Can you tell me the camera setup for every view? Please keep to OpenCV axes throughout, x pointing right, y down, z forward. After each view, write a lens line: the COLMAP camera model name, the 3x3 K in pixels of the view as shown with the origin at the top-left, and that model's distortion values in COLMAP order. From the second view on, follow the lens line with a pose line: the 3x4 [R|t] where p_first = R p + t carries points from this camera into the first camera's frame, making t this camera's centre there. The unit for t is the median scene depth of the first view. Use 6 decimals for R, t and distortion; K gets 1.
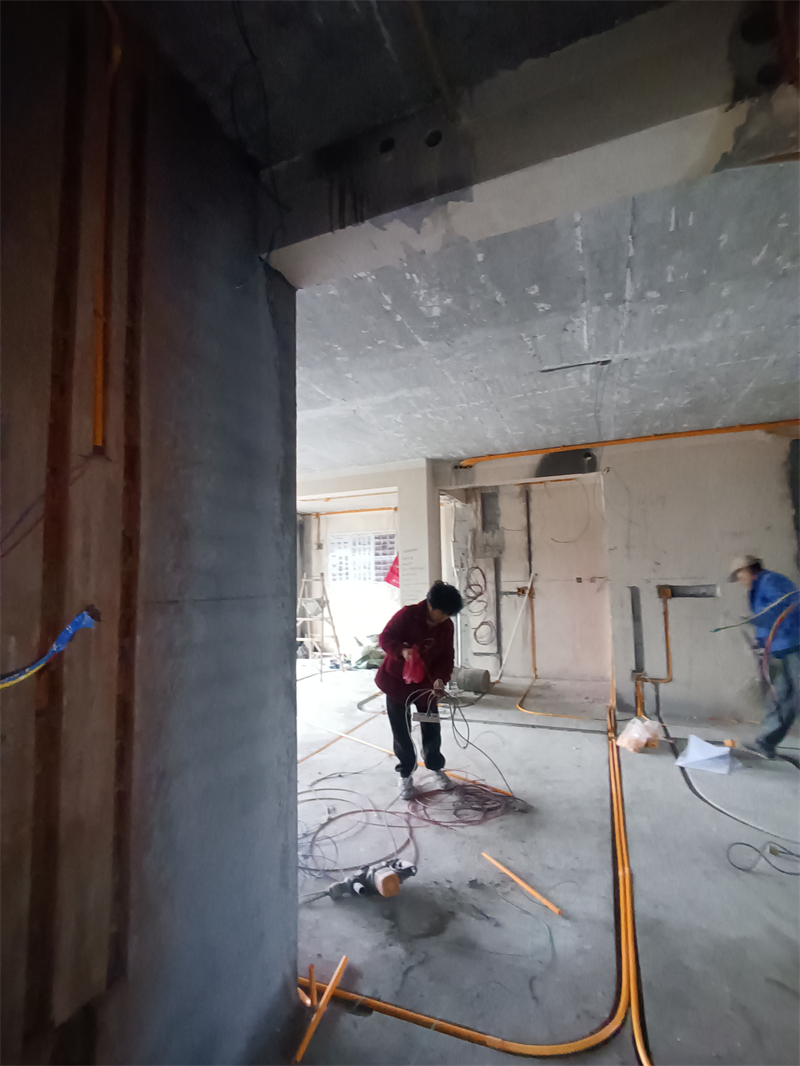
lens RADIAL K [[488.5, 0, 403.4], [0, 488.5, 538.2], [0, 0, 1]] dist [-0.001821, -0.001849]
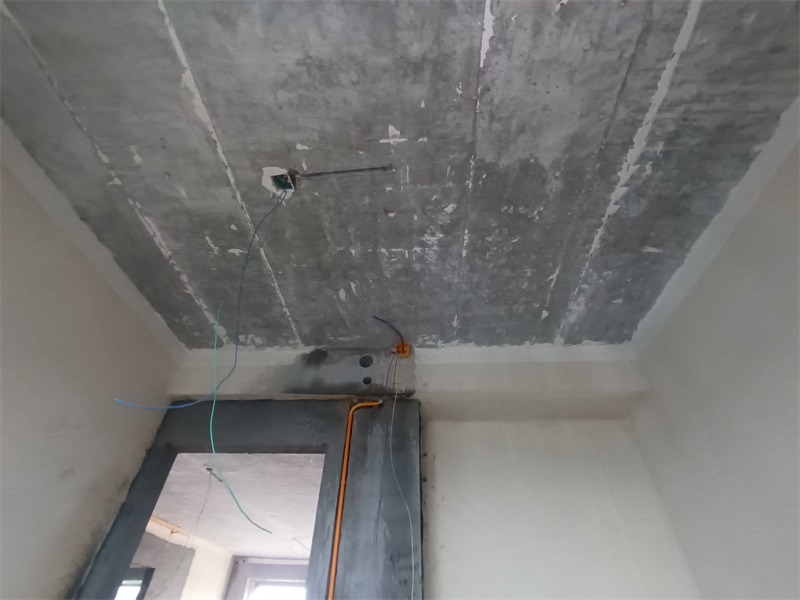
lens RADIAL K [[366.6, 0, 396.8], [0, 366.6, 303.8], [0, 0, 1]] dist [-0.001821, -0.001849]
pose [[0.315327, -0.620666, -0.717873, 1.421935], [0.048005, 0.765930, -0.641129, 0.021966], [0.947768, 0.167704, 0.271313, 0.913290]]
